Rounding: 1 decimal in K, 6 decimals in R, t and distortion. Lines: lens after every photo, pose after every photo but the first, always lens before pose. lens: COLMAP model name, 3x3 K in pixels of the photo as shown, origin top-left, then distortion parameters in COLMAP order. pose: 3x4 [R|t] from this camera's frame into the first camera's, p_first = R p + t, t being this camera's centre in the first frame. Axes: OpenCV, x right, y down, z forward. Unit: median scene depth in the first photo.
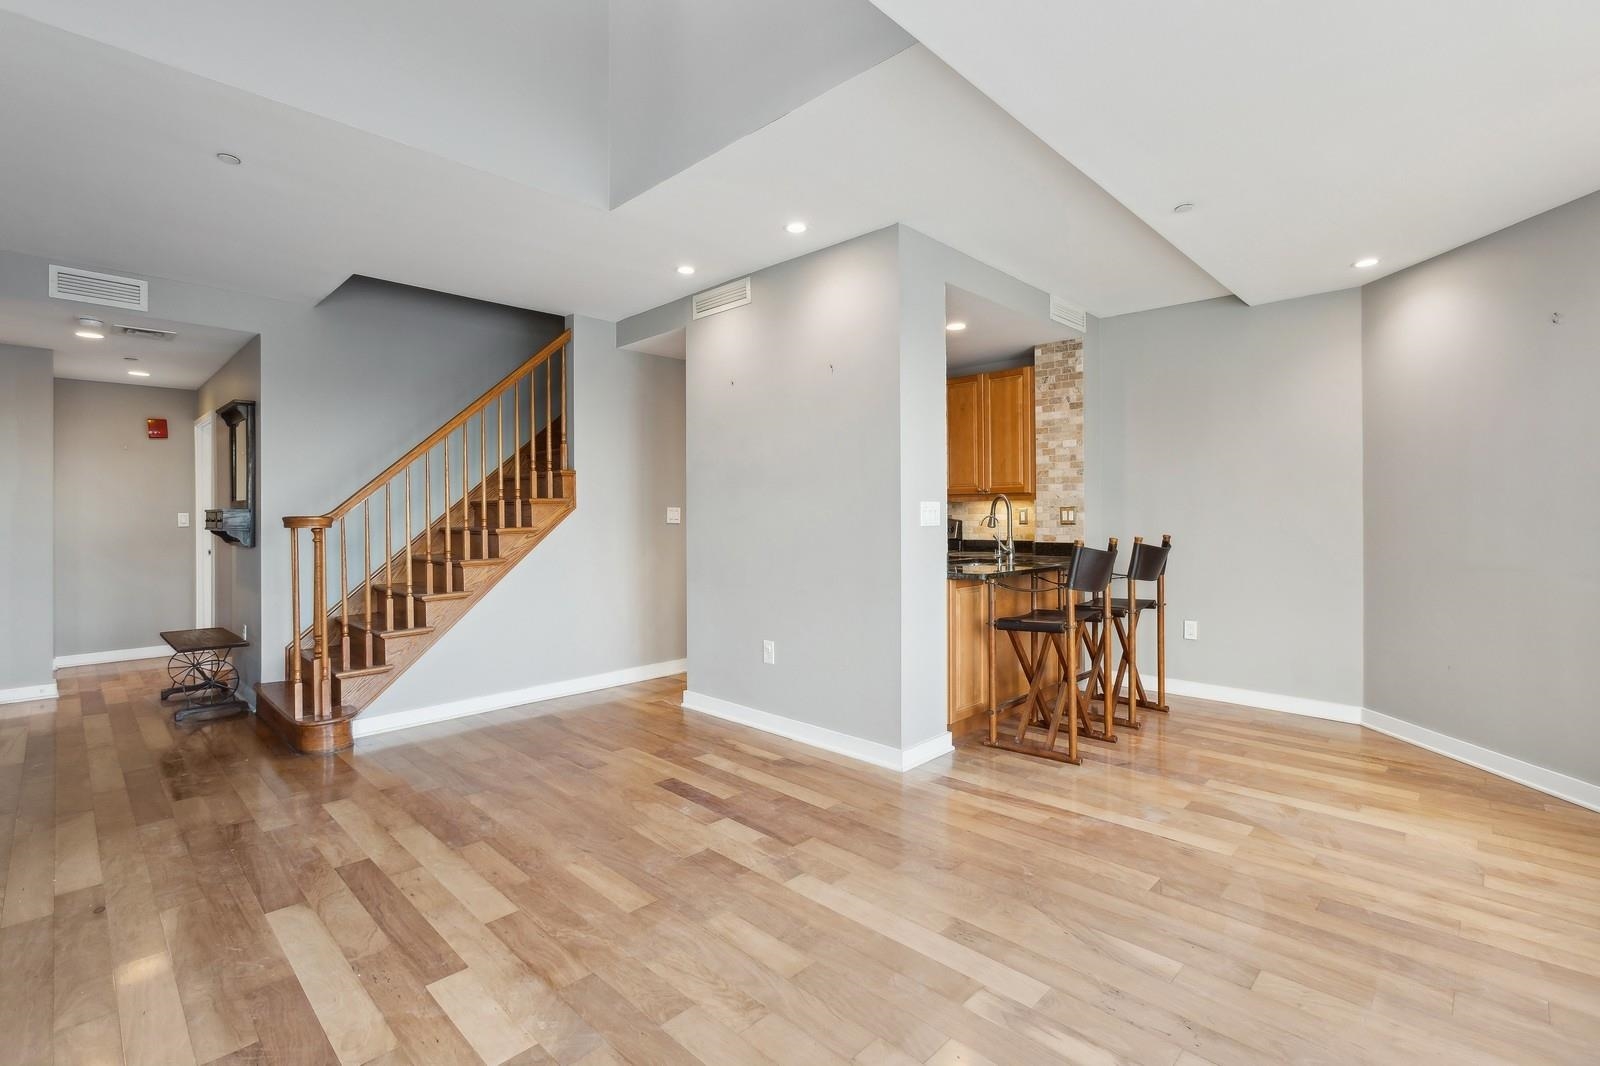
lens RADIAL K [[739.5, 0, 823.5], [0, 739.5, 531.4], [0, 0, 1]] dist [-0.007718, 0.001610]
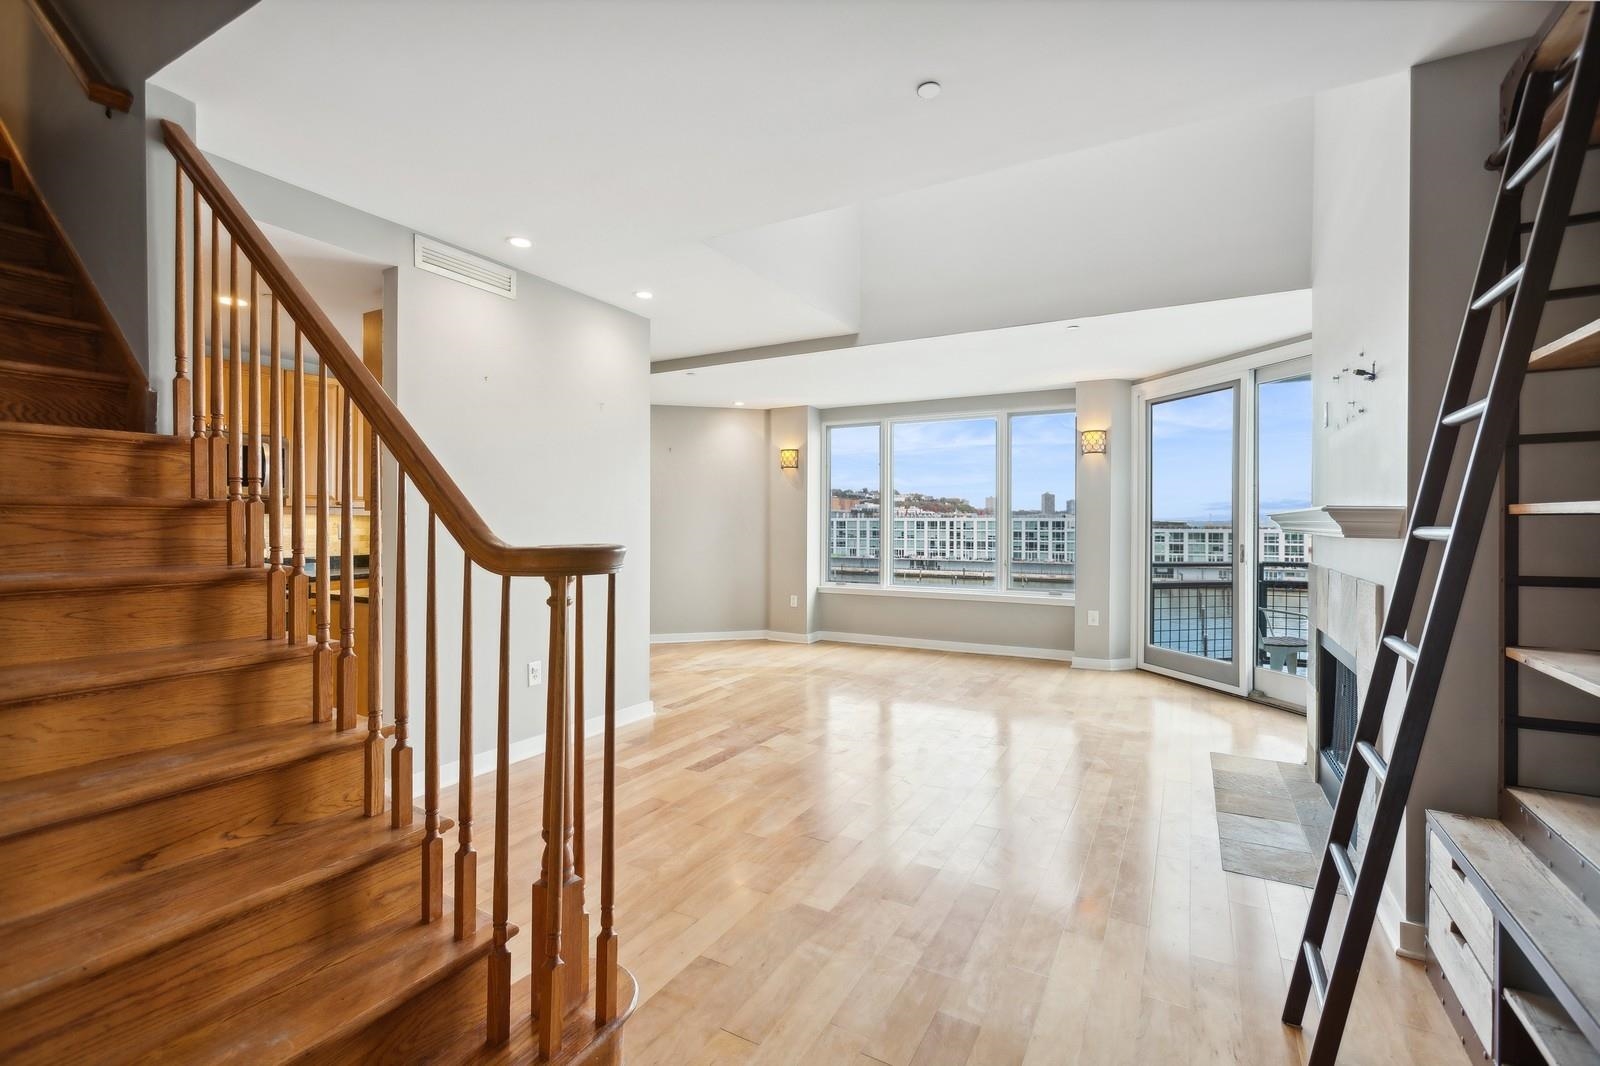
lens RADIAL K [[717.1, 0, 803.6], [0, 717.1, 521.4], [0, 0, 1]] dist [-0.009346, 0.005586]
pose [[-0.242374, 0.006438, 0.970161, -1.375197], [0.025252, 0.999681, -0.000325, -0.032896], [-0.969854, 0.024419, -0.242460, 1.151091]]
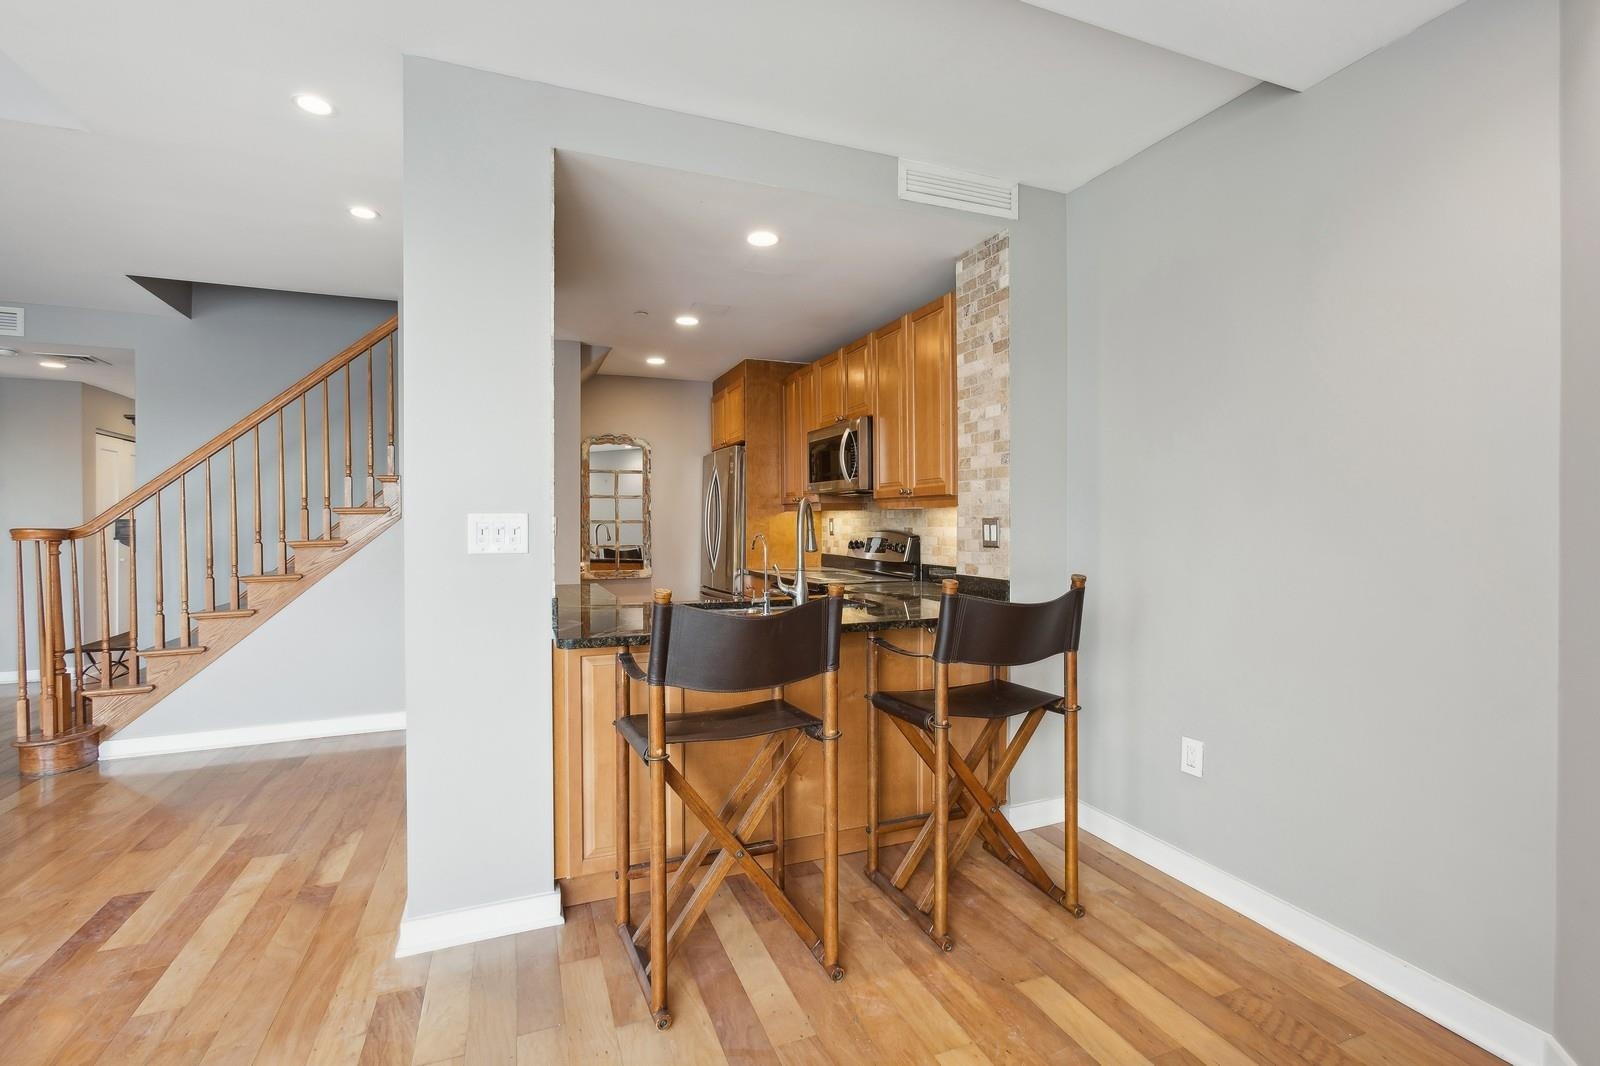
lens RADIAL K [[717.1, 0, 816.5], [0, 717.1, 542.7], [0, 0, 1]] dist [-0.009346, 0.005586]
pose [[0.909549, 0.016176, -0.415282, 0.724754], [-0.013007, 0.999861, 0.010458, -0.027818], [0.415394, -0.004110, 0.909633, 0.674142]]
